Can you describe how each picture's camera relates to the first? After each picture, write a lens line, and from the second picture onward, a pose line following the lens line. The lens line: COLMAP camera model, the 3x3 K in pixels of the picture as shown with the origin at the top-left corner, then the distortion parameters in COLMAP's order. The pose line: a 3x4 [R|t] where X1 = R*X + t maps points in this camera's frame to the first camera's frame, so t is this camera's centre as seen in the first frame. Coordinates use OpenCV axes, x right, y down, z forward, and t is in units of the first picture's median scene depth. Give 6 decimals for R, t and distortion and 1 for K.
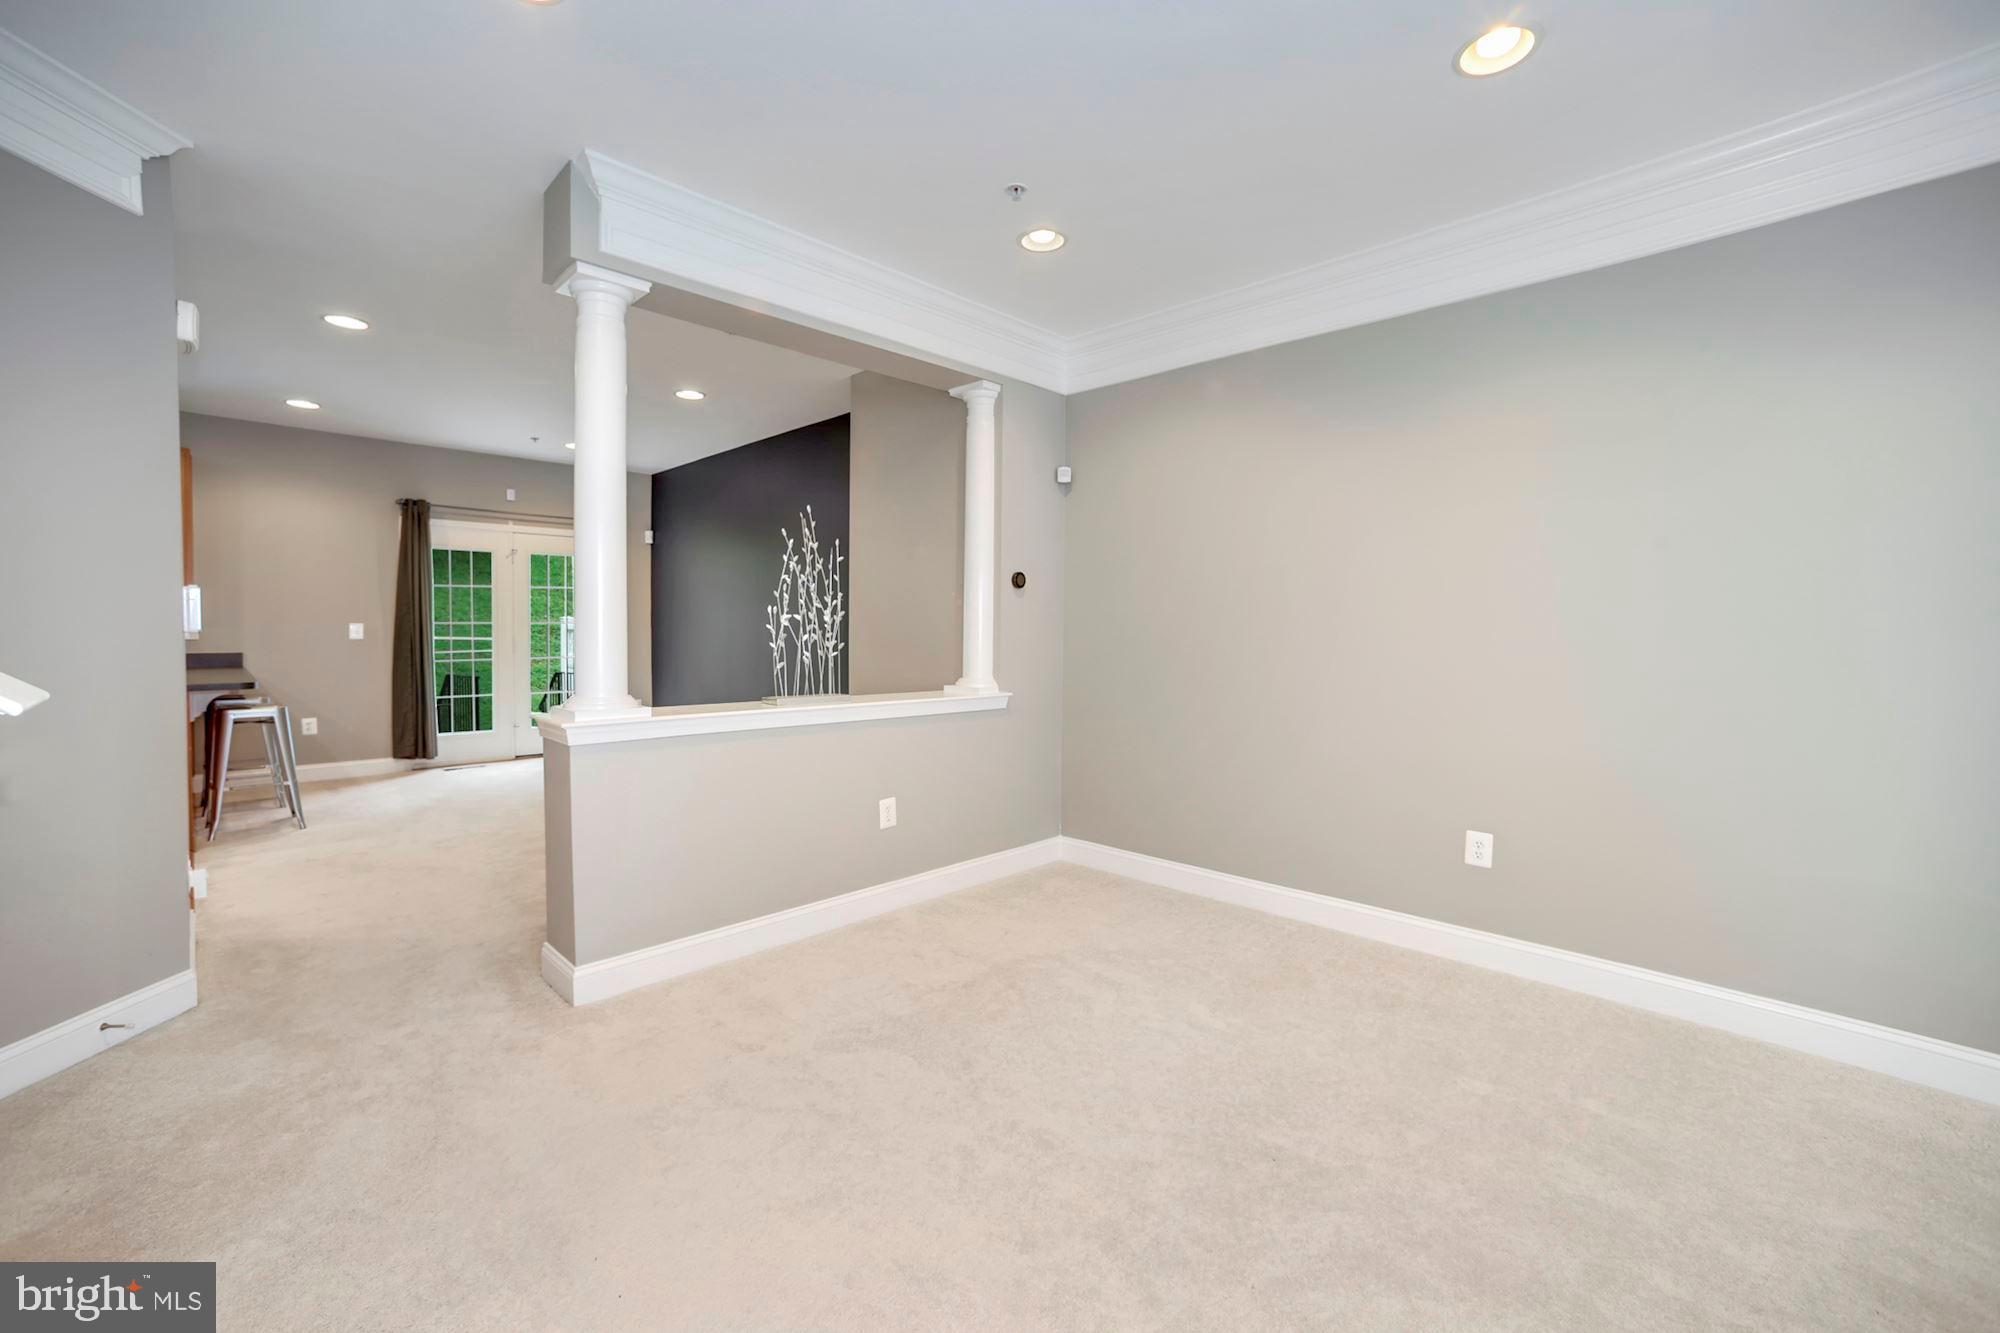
lens RADIAL K [[803.0, 0, 1001.3], [0, 803.0, 651.8], [0, 0, 1]] dist [-0.025709, 0.002701]
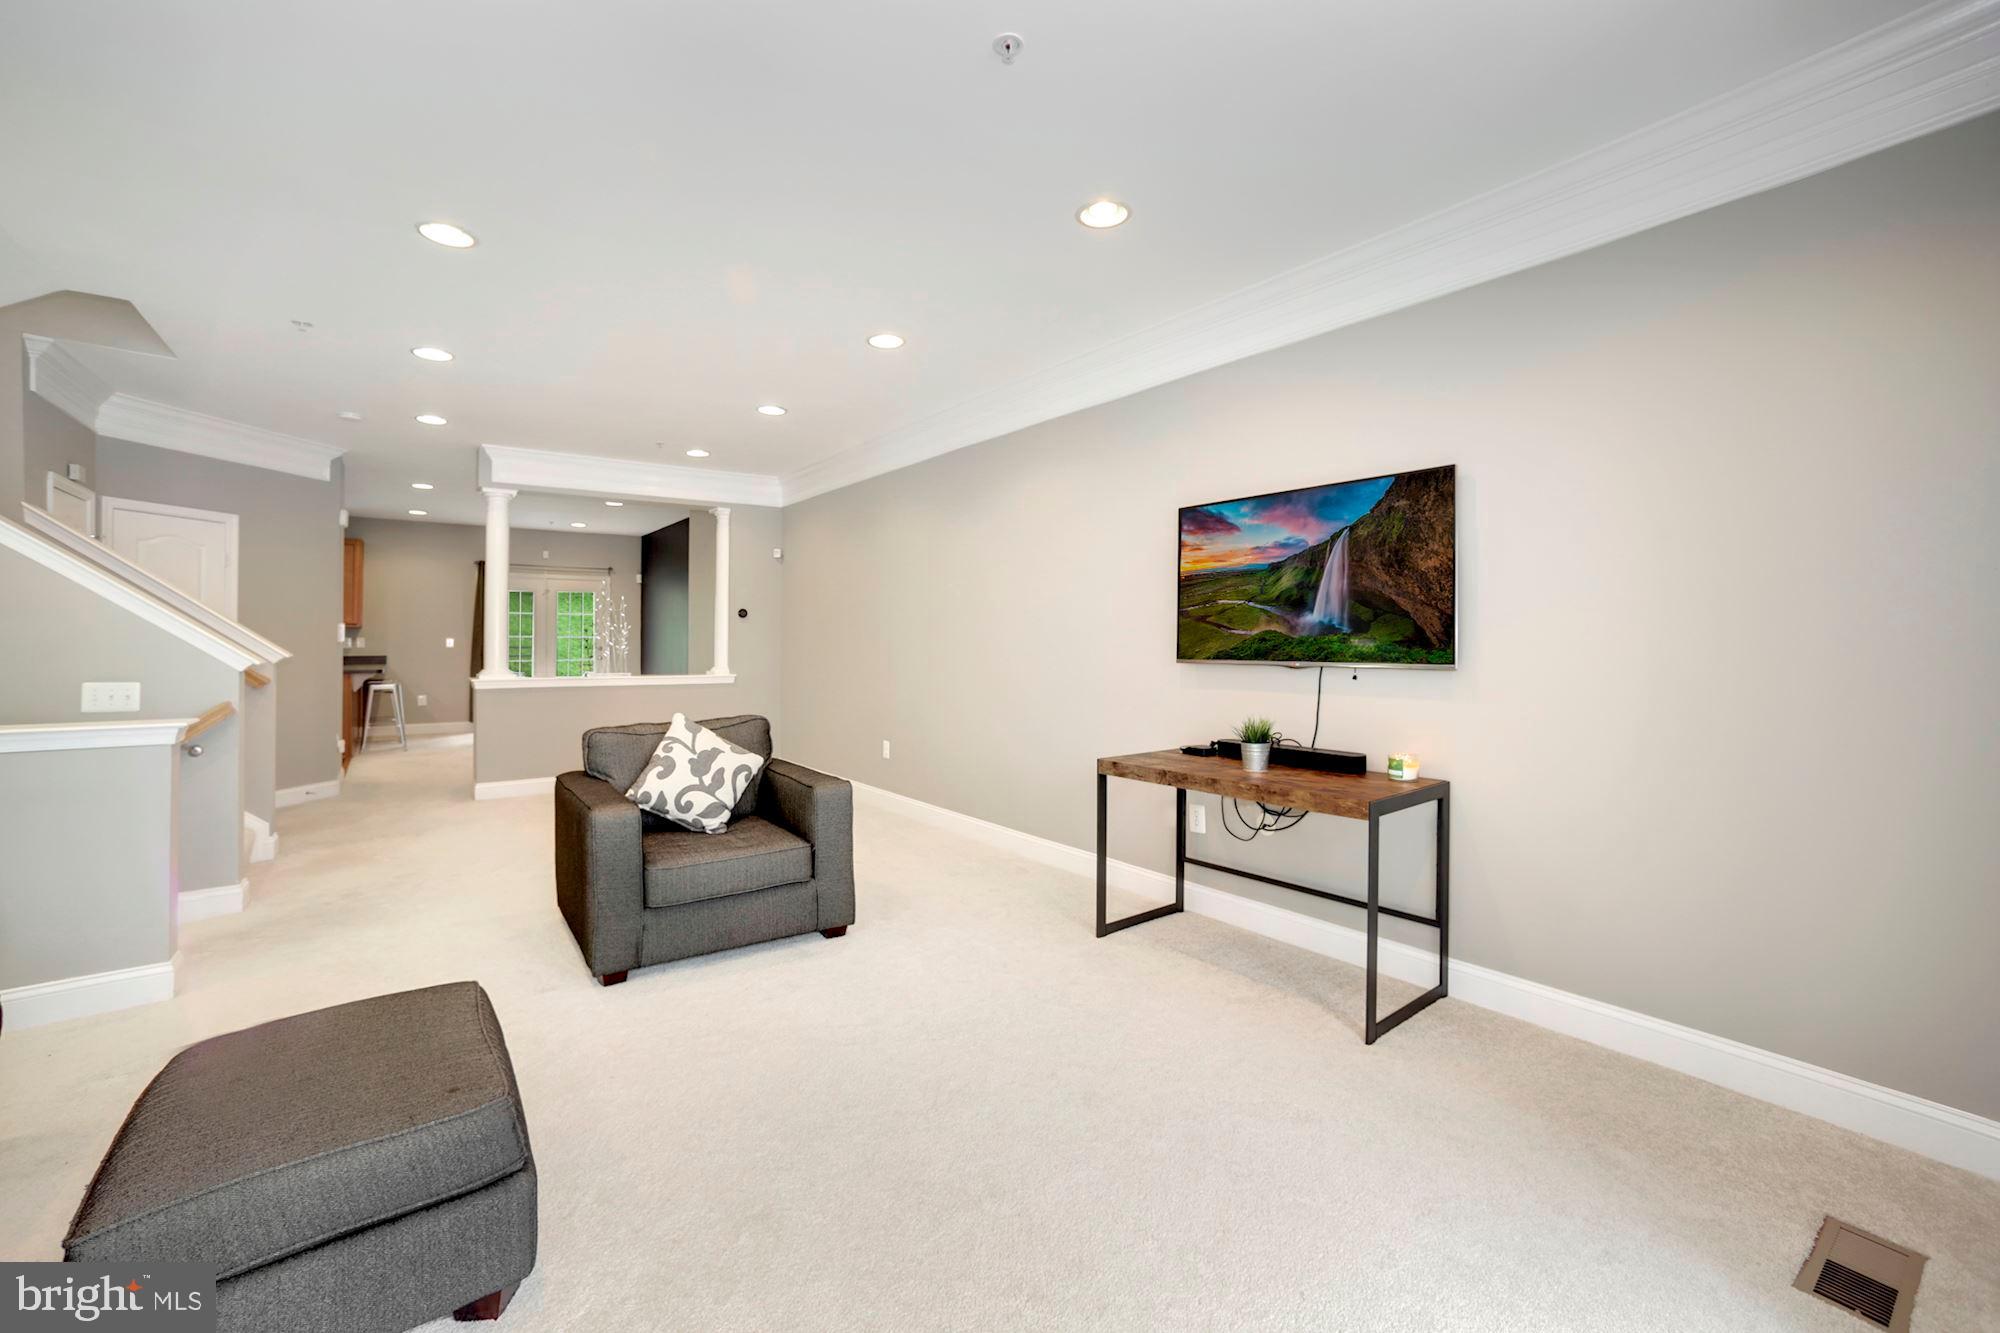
lens RADIAL K [[803.0, 0, 989.8], [0, 803.0, 639.1], [0, 0, 1]] dist [-0.025709, 0.002701]
pose [[0.987620, -0.003766, -0.156817, 0.534949], [-0.000820, 0.999574, -0.029168, 0.013313], [0.156860, 0.028935, 0.987197, -0.439231]]
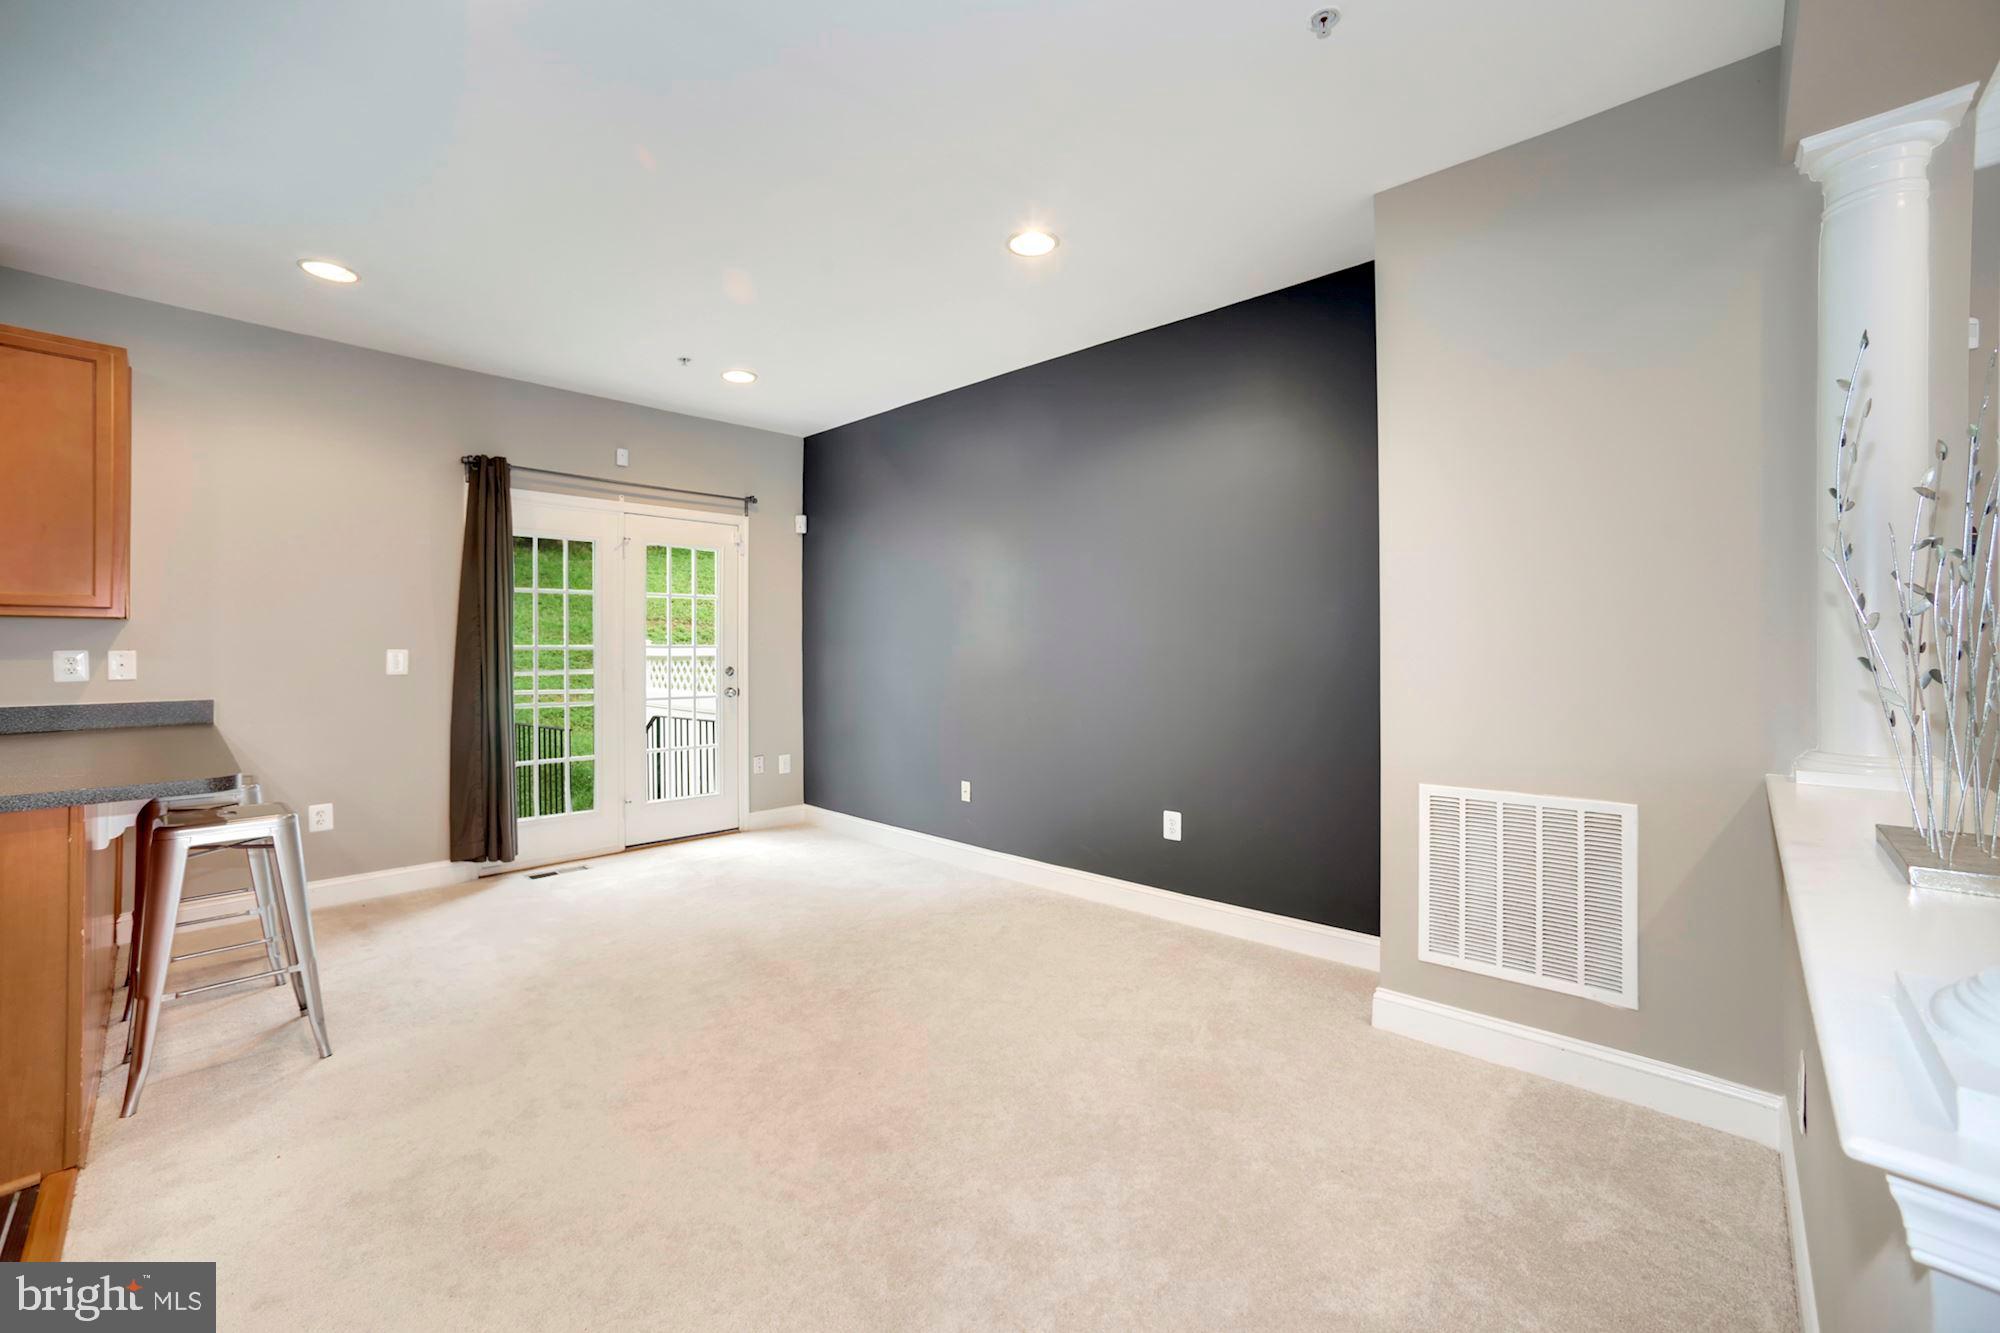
lens RADIAL K [[803.0, 0, 998.1], [0, 803.0, 643.1], [0, 0, 1]] dist [-0.025709, 0.002701]
pose [[0.999836, -0.006772, 0.016783, -0.344417], [0.007369, 0.999334, -0.035731, -0.014482], [-0.016530, 0.035849, 0.999221, 0.357672]]
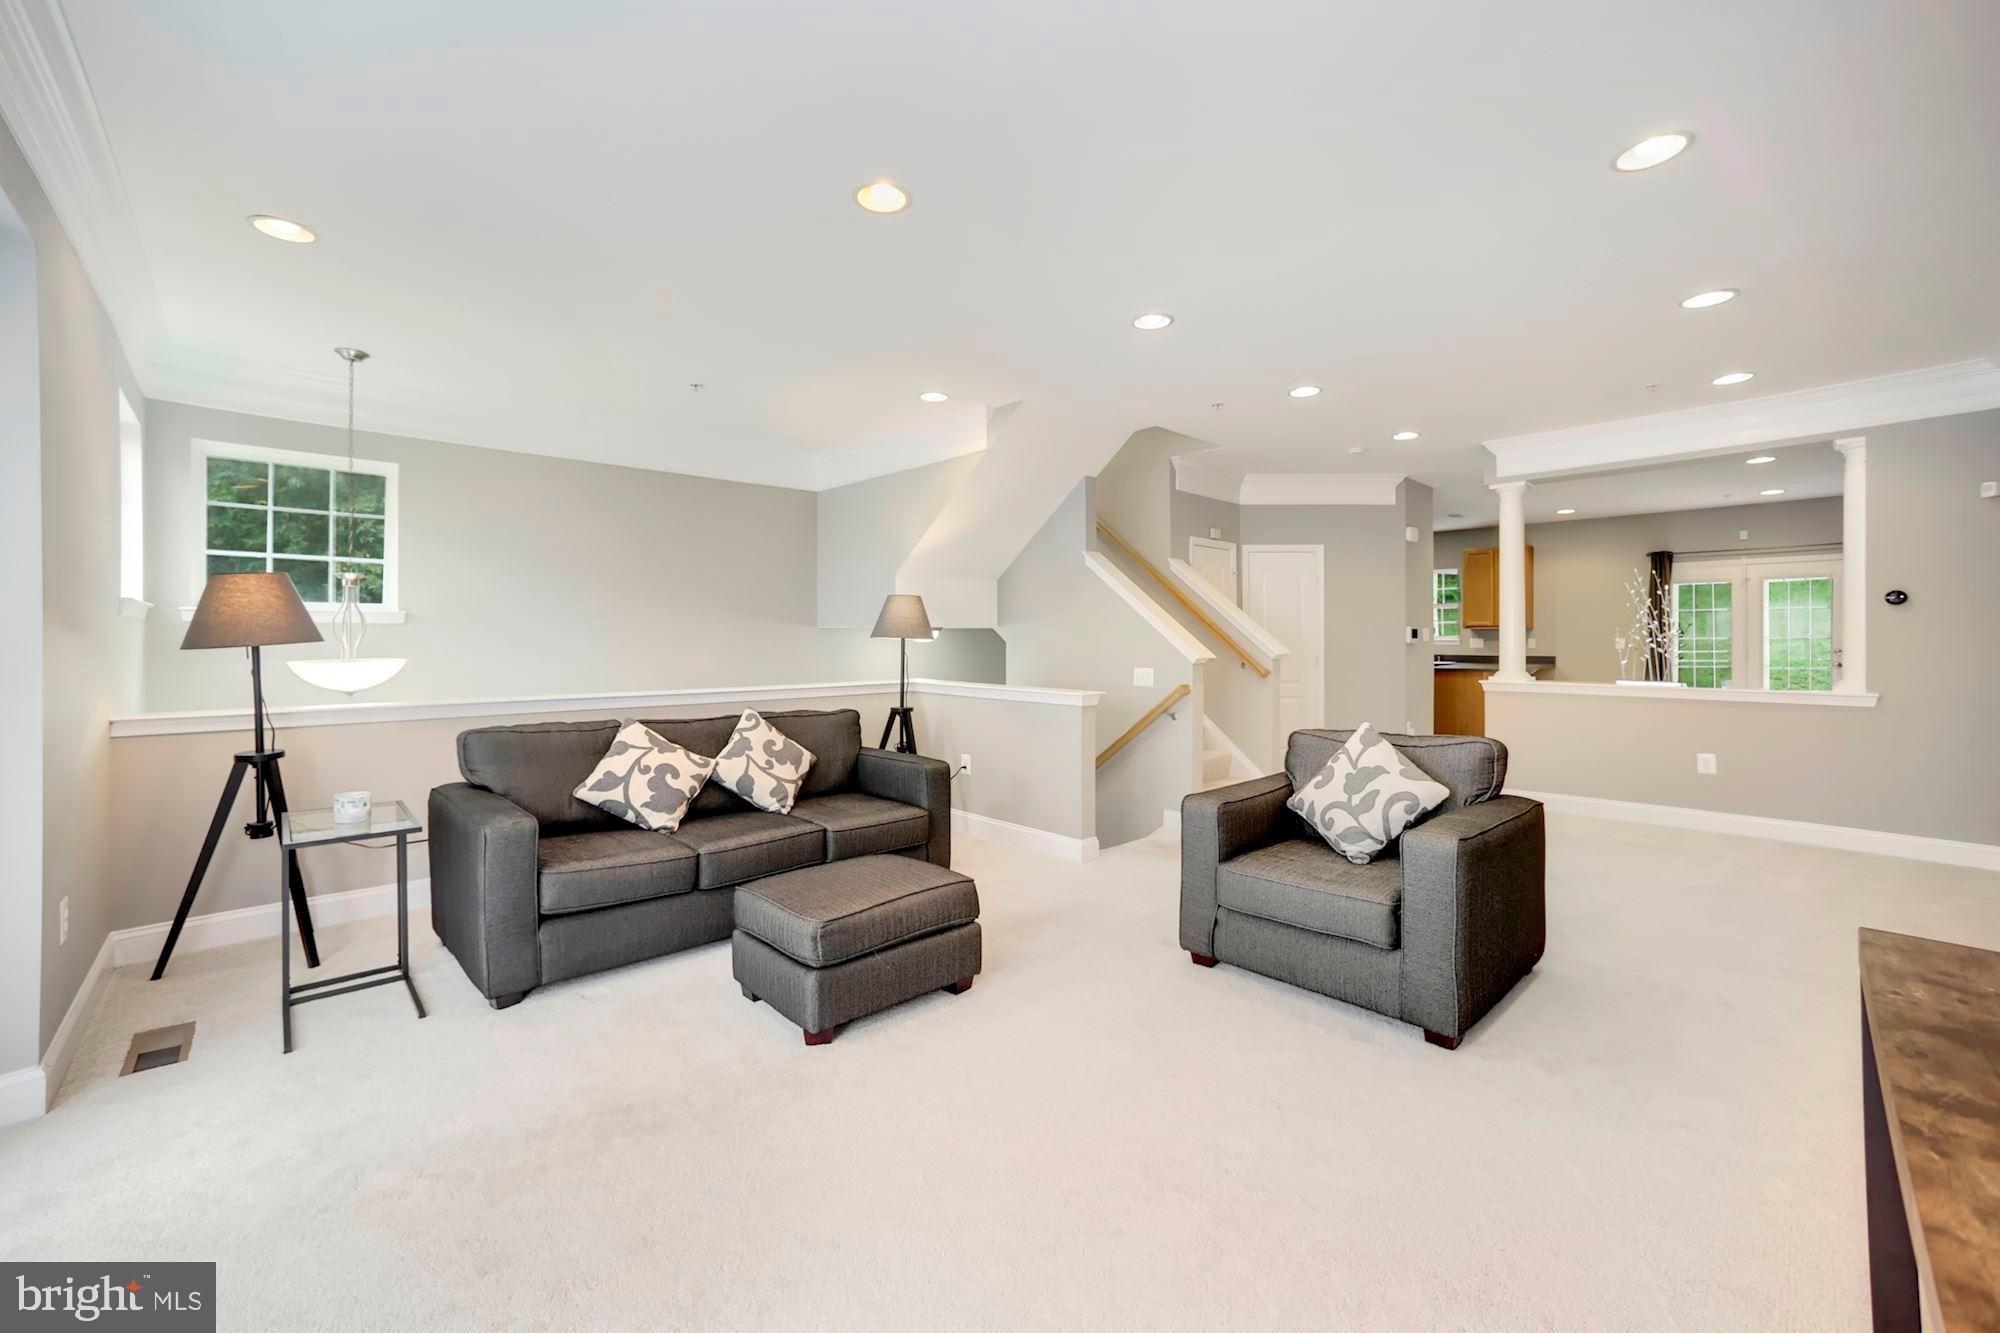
lens RADIAL K [[803.0, 0, 993.8], [0, 803.0, 631.9], [0, 0, 1]] dist [-0.025709, 0.002701]
pose [[-0.033615, -0.016858, -0.999293, 0.731134], [-0.025544, 0.999546, -0.016003, 0.006630], [0.999108, 0.024988, -0.034030, -0.153436]]
